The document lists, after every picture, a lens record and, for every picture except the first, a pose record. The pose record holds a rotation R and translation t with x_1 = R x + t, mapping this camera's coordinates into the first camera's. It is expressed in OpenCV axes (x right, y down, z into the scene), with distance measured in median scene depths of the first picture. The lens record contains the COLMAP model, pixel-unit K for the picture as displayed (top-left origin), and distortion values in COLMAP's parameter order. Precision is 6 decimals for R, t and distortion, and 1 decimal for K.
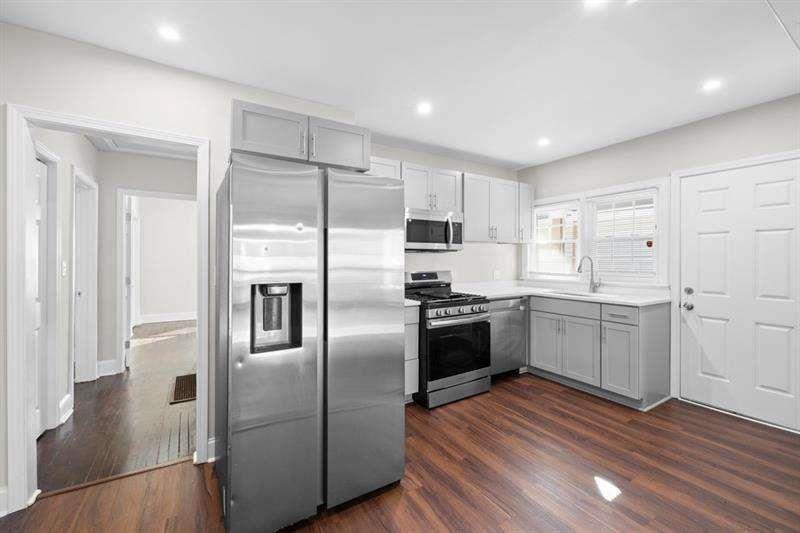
lens RADIAL K [[337.4, 0, 398.9], [0, 337.4, 256.9], [0, 0, 1]] dist [-0.000038, -0.000168]
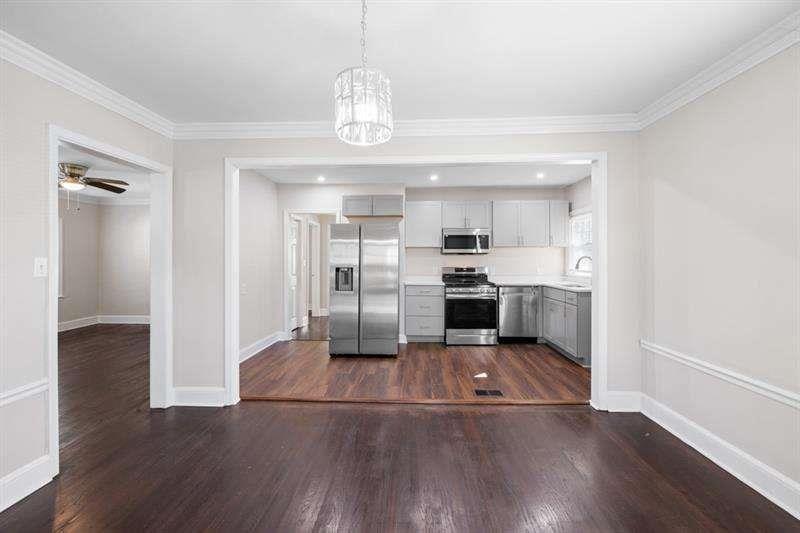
lens RADIAL K [[337.4, 0, 396.8], [0, 337.4, 258.6], [0, 0, 1]] dist [-0.000038, -0.000168]
pose [[0.827770, -0.002637, -0.561061, 0.731995], [0.003309, 0.999995, 0.000183, 0.002918], [0.561057, -0.002008, 0.827774, -0.503231]]
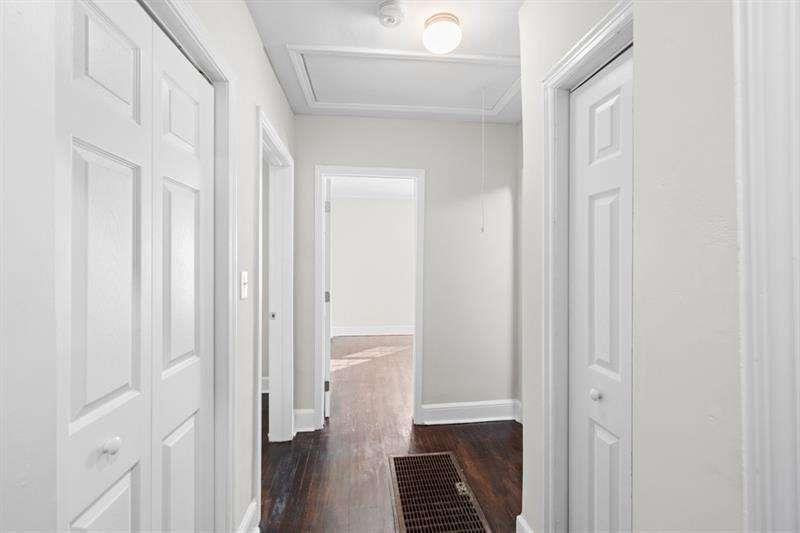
lens RADIAL K [[337.4, 0, 398.9], [0, 337.4, 263.5], [0, 0, 1]] dist [-0.000038, -0.000168]
pose [[0.904794, -0.005102, -0.425819, -0.428072], [0.003423, 0.999983, -0.004709, 0.004357], [0.425836, 0.002803, 0.904796, 0.495208]]
